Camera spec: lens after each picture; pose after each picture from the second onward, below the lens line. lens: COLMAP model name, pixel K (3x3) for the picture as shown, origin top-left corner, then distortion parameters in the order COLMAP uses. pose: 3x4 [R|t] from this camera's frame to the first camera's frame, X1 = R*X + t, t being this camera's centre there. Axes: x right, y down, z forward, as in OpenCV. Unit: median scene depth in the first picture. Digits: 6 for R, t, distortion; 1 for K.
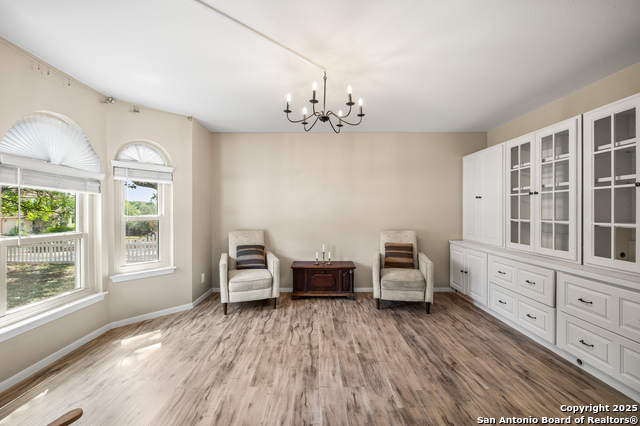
lens RADIAL K [[268.4, 0, 316.2], [0, 268.4, 211.4], [0, 0, 1]] dist [-0.008774, -0.000463]
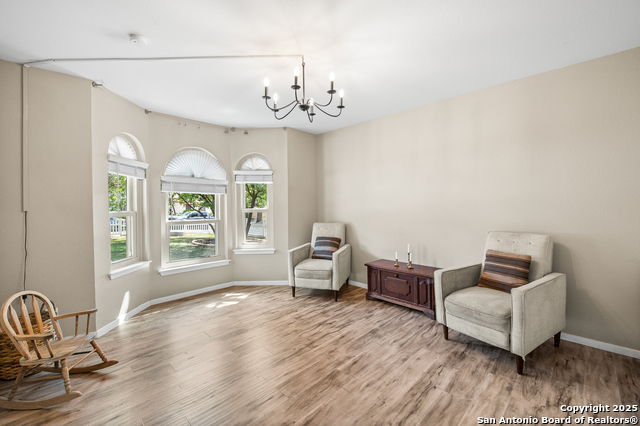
lens RADIAL K [[268.4, 0, 315.6], [0, 268.4, 206.6], [0, 0, 1]] dist [-0.008774, -0.000463]
pose [[0.696643, -0.001225, -0.717417, 0.613047], [0.007431, 0.999957, 0.005508, 0.000964], [0.717380, -0.009168, 0.696622, 0.302034]]
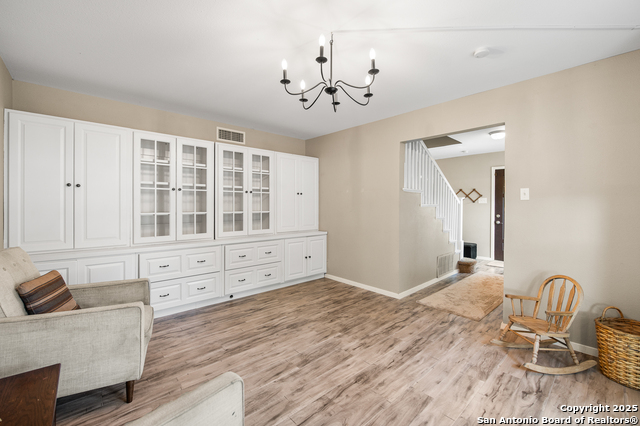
lens RADIAL K [[268.4, 0, 316.0], [0, 268.4, 210.0], [0, 0, 1]] dist [-0.008774, -0.000463]
pose [[-0.670856, -0.014639, 0.741444, -0.442544], [-0.001339, 0.999827, 0.018528, -0.000789], [-0.741587, 0.011437, -0.670759, 1.303708]]
